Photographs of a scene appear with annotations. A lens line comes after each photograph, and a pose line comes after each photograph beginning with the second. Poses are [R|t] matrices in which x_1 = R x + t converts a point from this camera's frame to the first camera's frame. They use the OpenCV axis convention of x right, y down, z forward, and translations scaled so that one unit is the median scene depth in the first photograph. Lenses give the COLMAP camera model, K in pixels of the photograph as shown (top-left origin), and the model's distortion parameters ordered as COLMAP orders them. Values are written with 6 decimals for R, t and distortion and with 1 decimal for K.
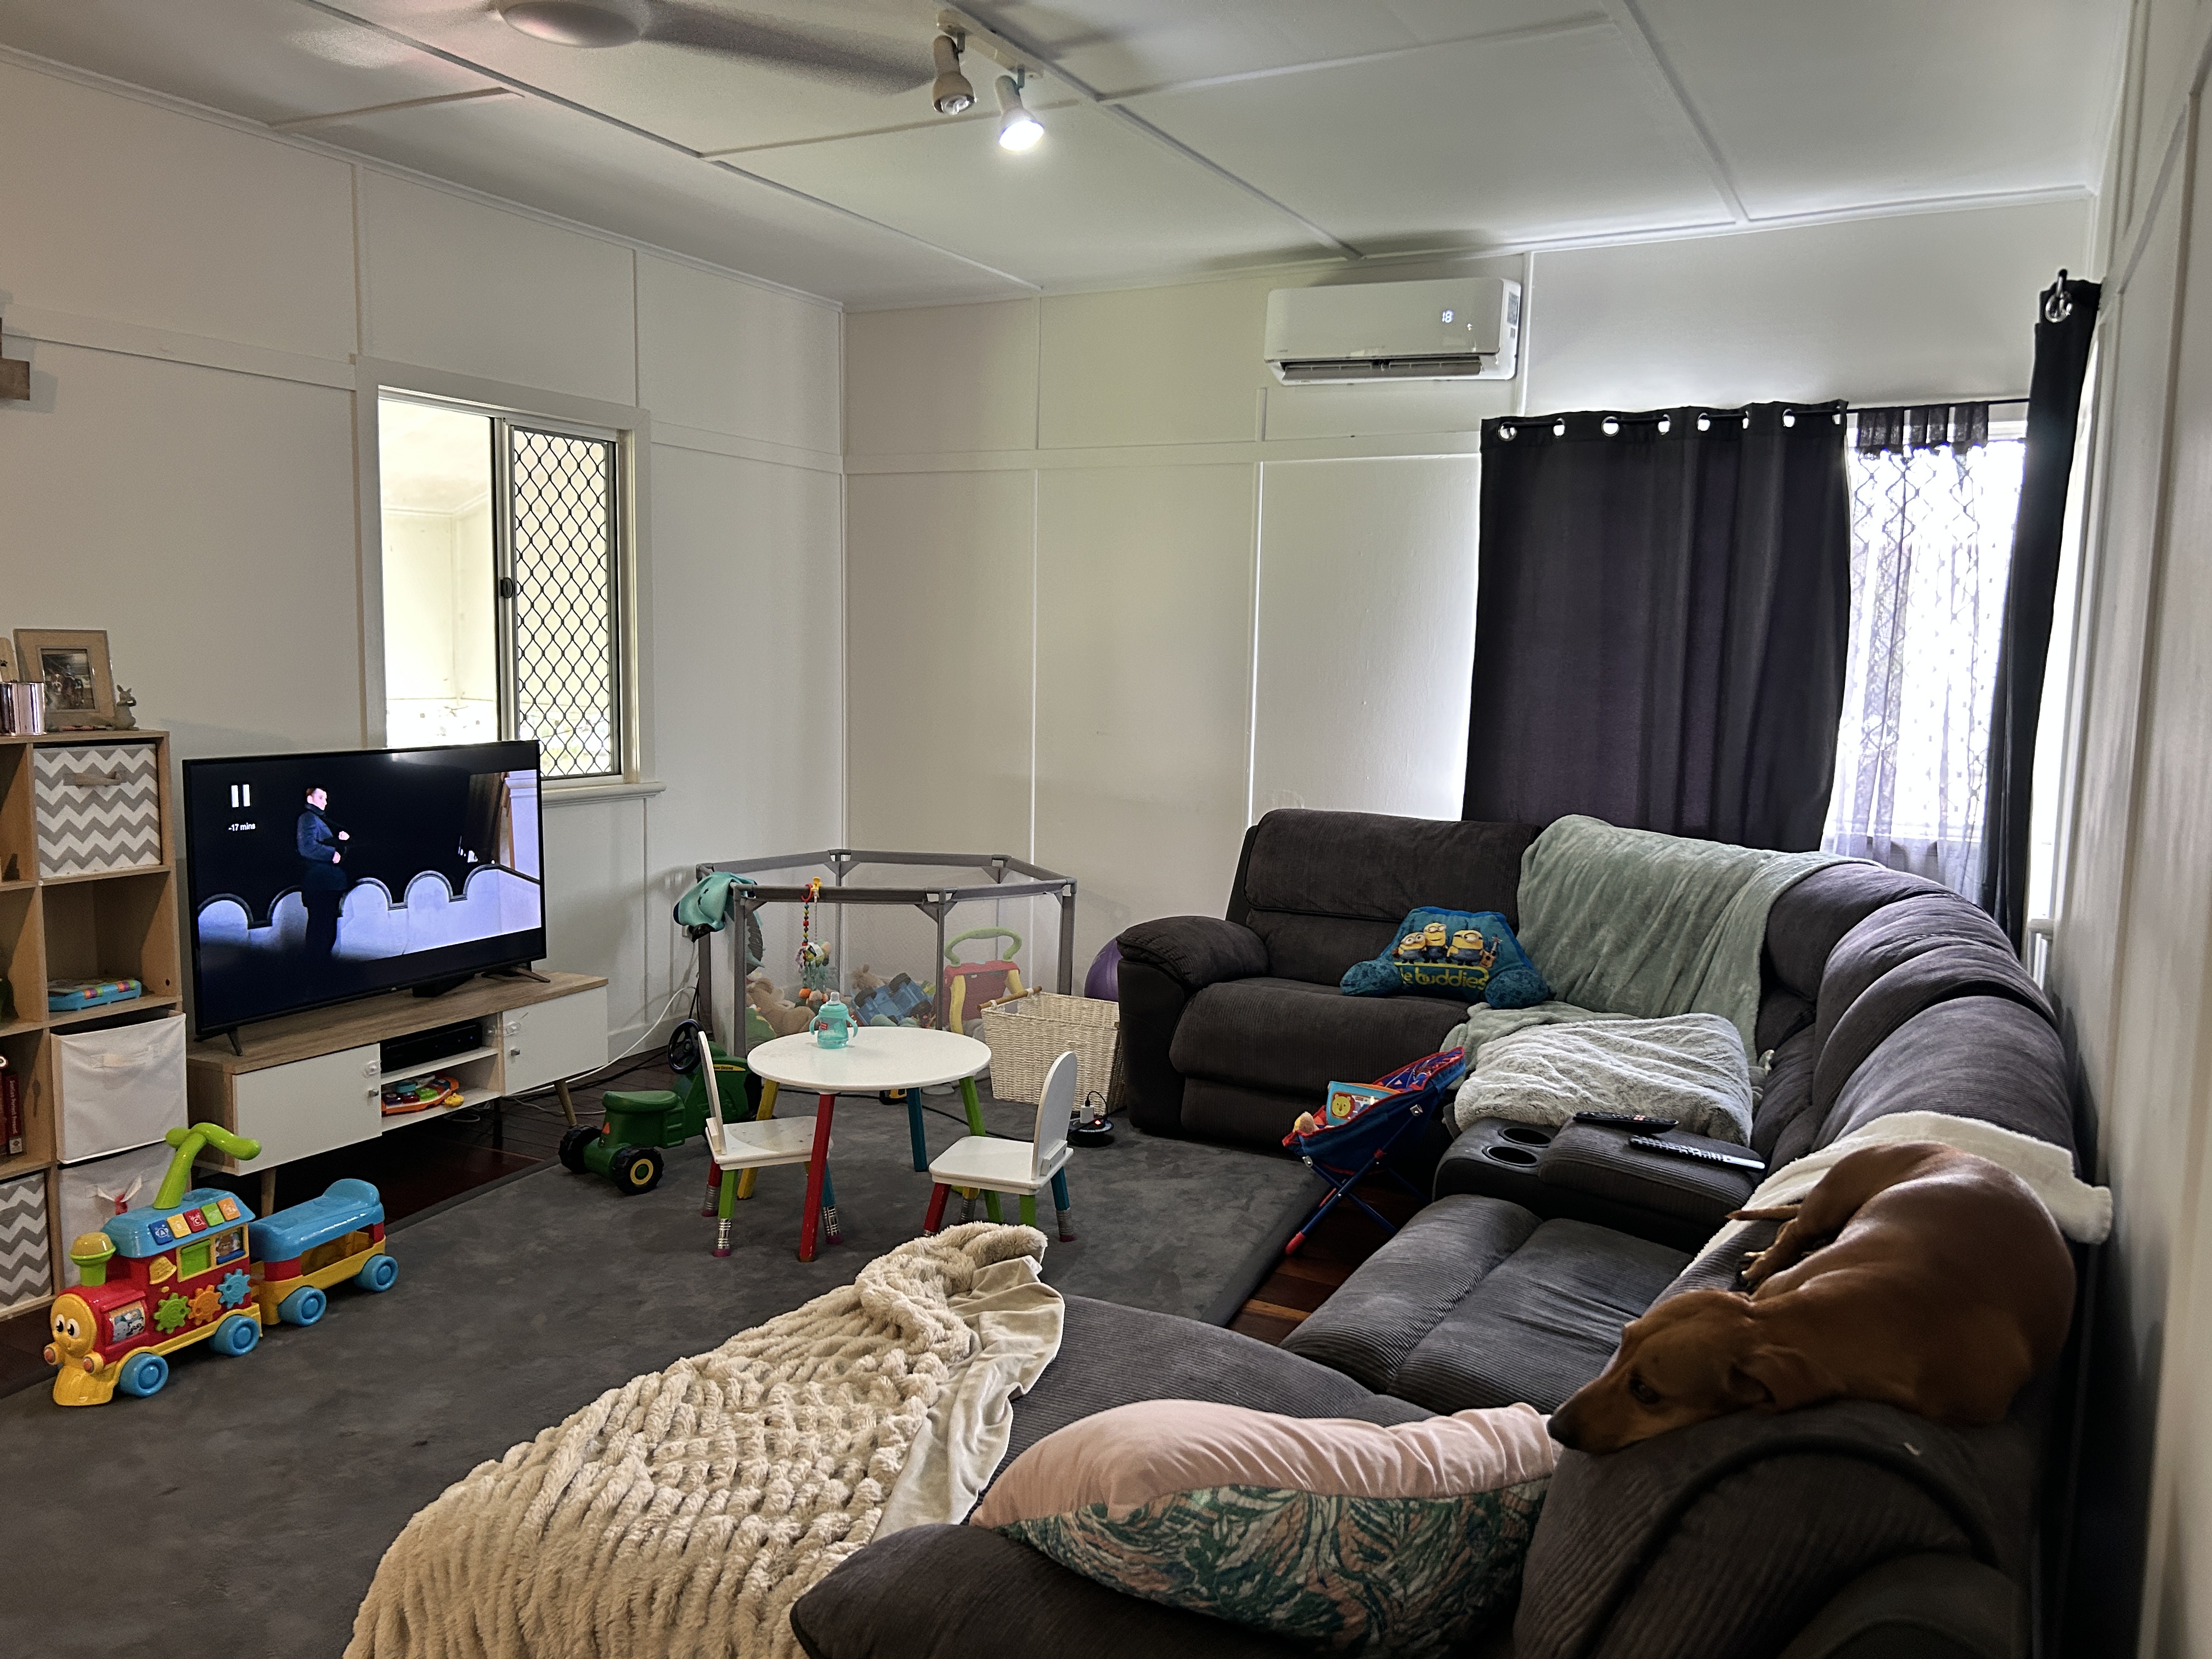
lens RADIAL K [[1676.3, 0, 1113.4], [0, 1676.3, 836.6], [0, 0, 1]] dist [0.049895, -0.053222]
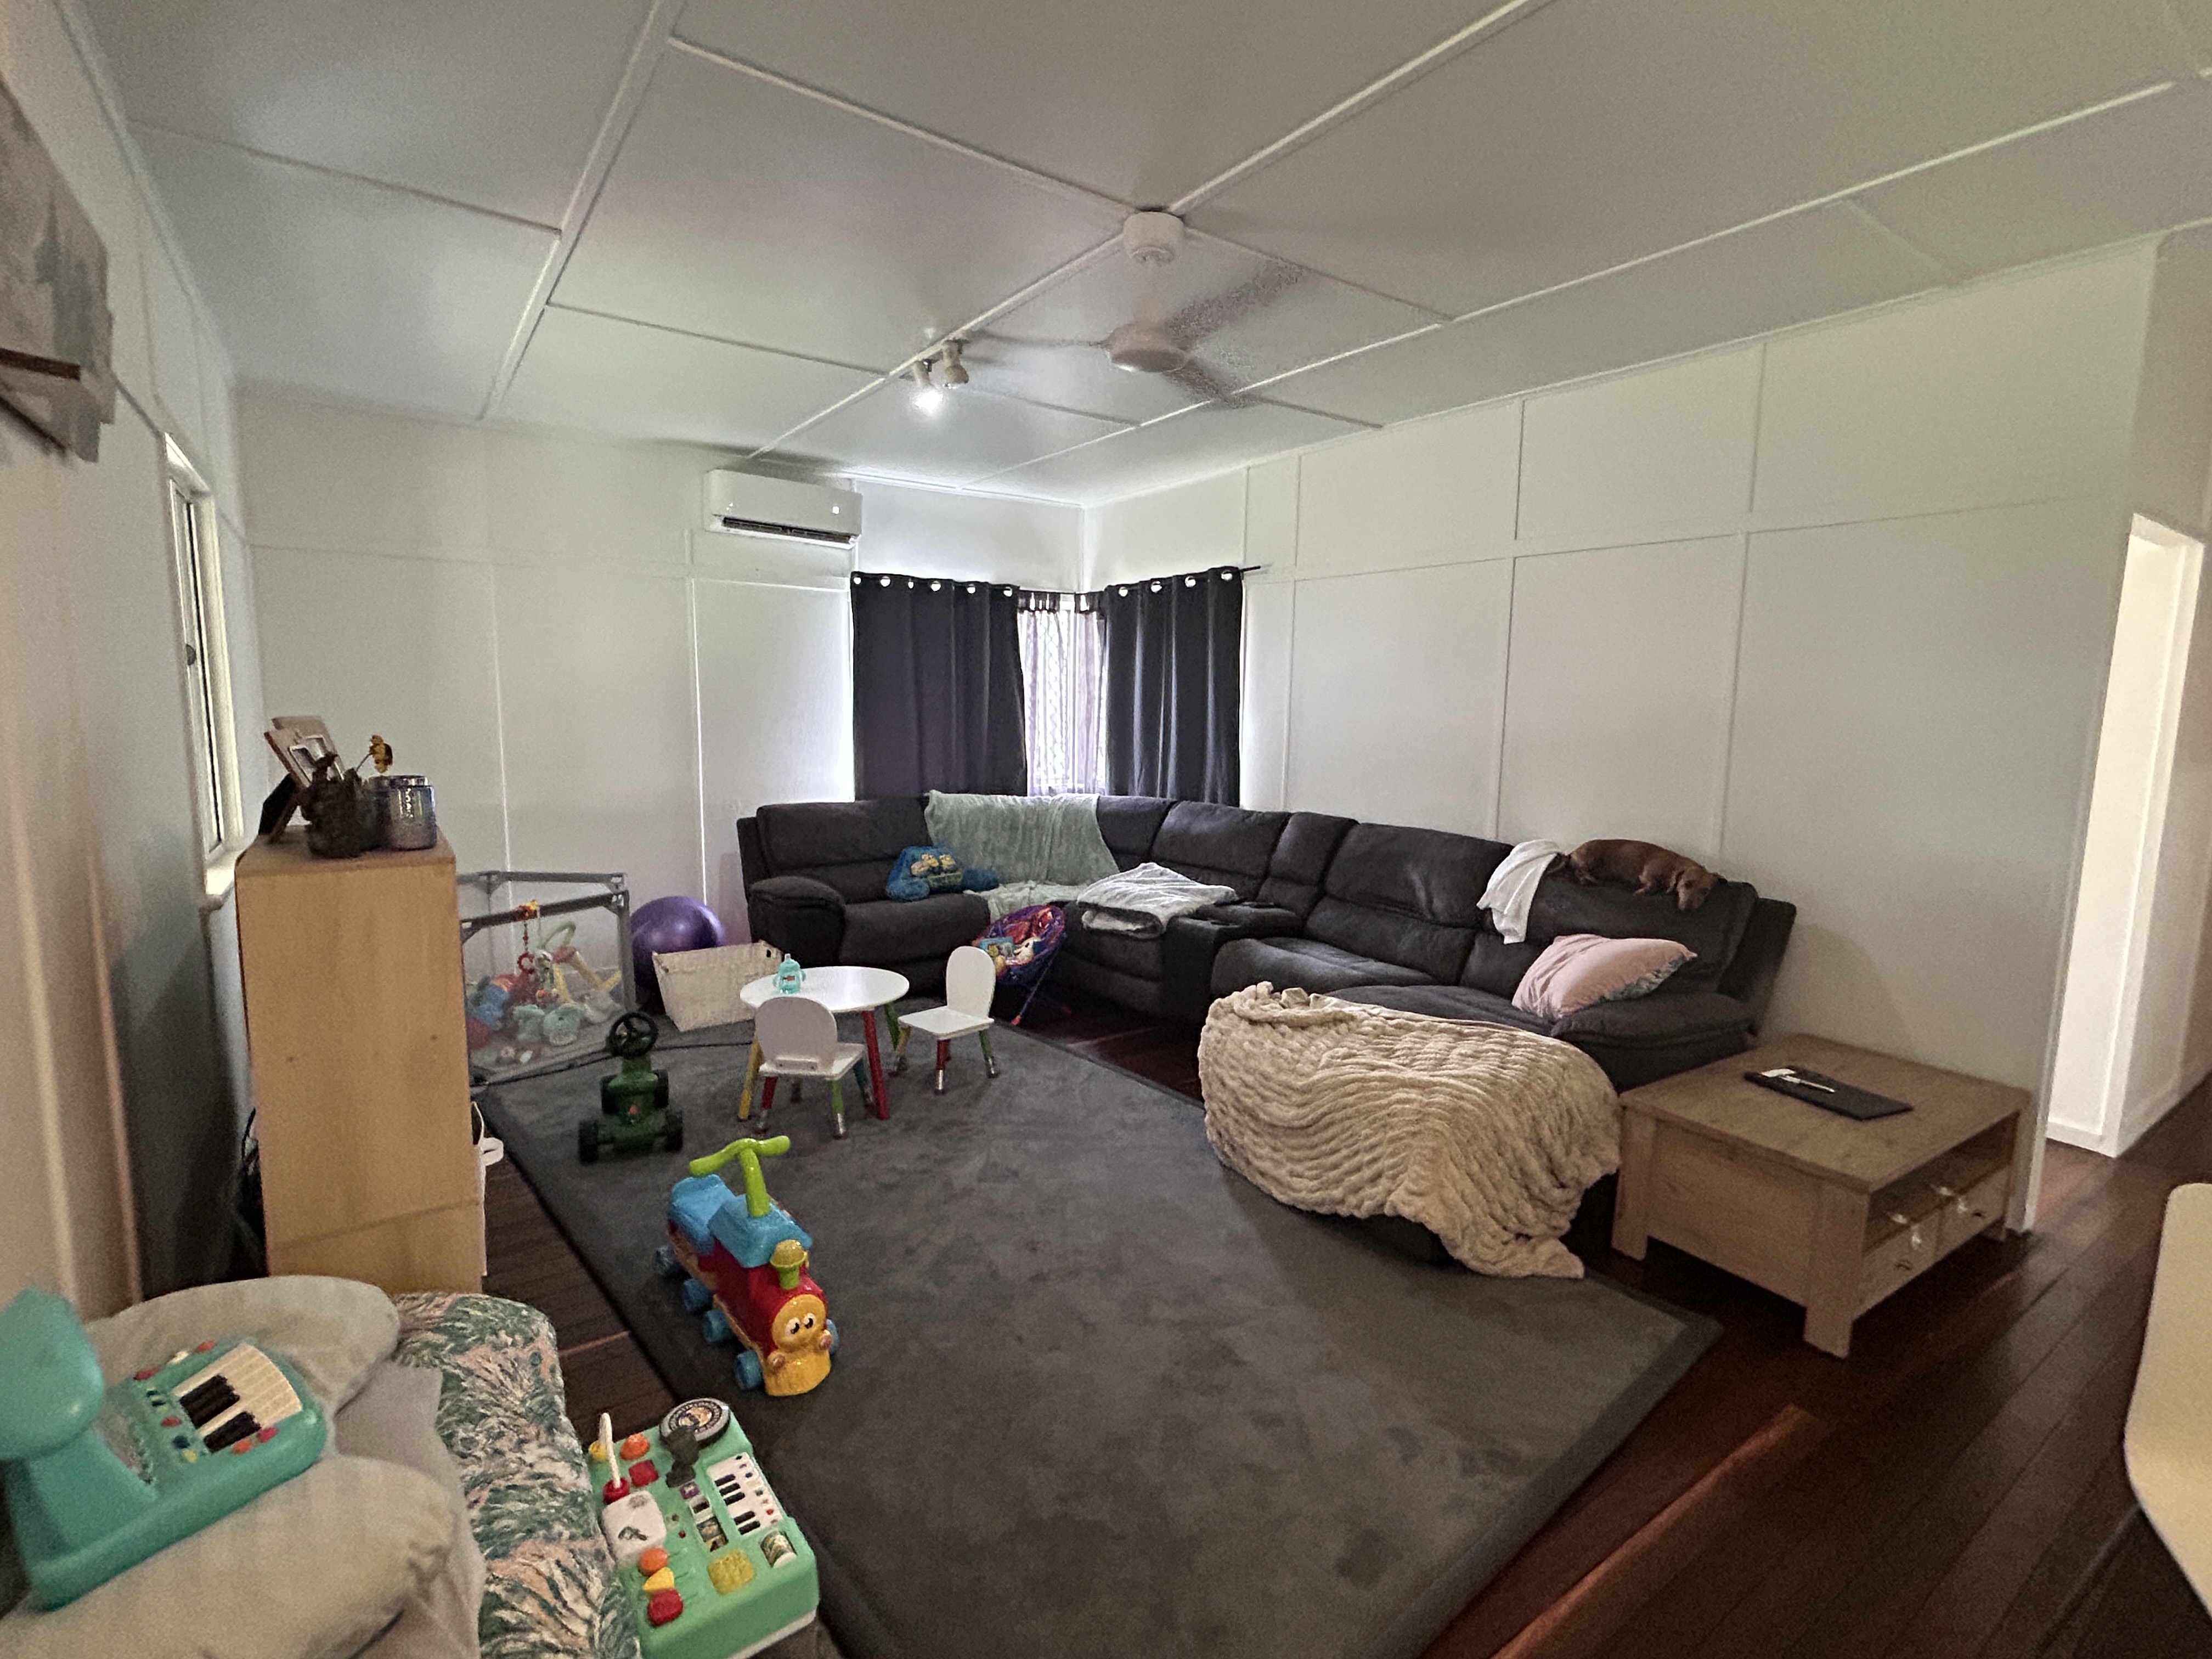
lens RADIAL K [[1022.8, 0, 1095.6], [0, 1022.8, 826.0], [0, 0, 1]] dist [0.000463, 0.001931]
pose [[0.454444, -0.120379, 0.882604, -0.999680], [0.097151, 0.991614, 0.085225, -0.079515], [-0.885462, 0.047016, 0.462328, 0.462836]]
